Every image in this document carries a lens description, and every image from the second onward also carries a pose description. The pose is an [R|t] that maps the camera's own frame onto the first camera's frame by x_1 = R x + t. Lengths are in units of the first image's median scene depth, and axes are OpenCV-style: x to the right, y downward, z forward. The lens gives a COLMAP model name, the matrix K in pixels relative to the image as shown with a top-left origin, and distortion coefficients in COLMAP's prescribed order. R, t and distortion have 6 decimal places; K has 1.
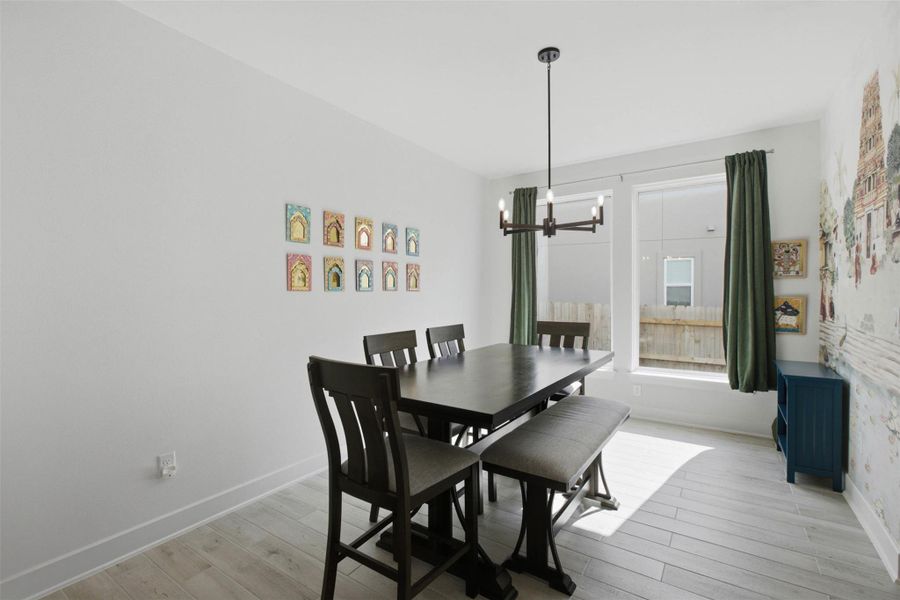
lens RADIAL K [[414.0, 0, 448.2], [0, 414.0, 300.4], [0, 0, 1]] dist [-0.010044, 0.001969]
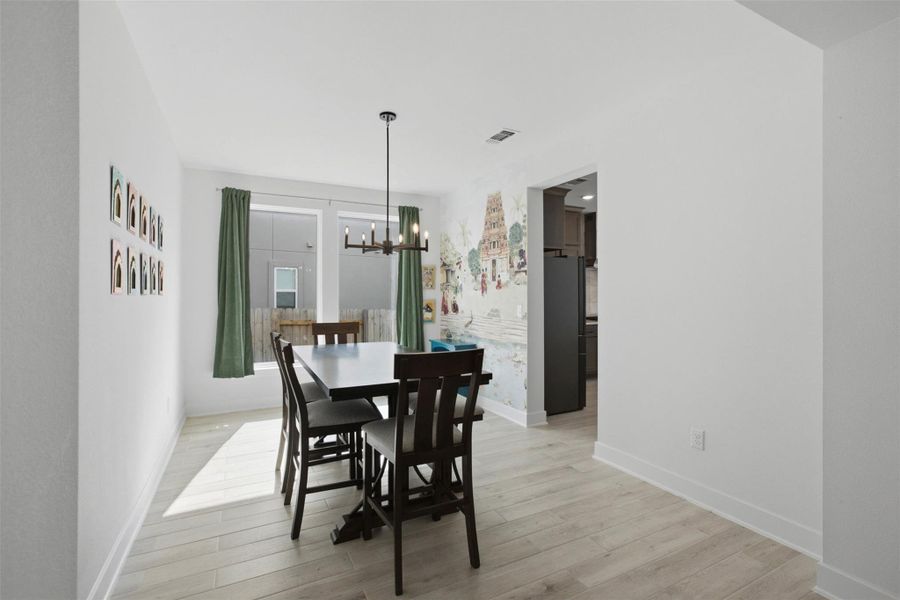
lens RADIAL K [[414.0, 0, 446.6], [0, 414.0, 296.3], [0, 0, 1]] dist [-0.010044, 0.001969]
pose [[0.469807, 0.005916, 0.882749, -0.716700], [0.012957, 0.999824, -0.013596, -0.003322], [-0.882674, 0.017826, 0.469647, 0.199775]]
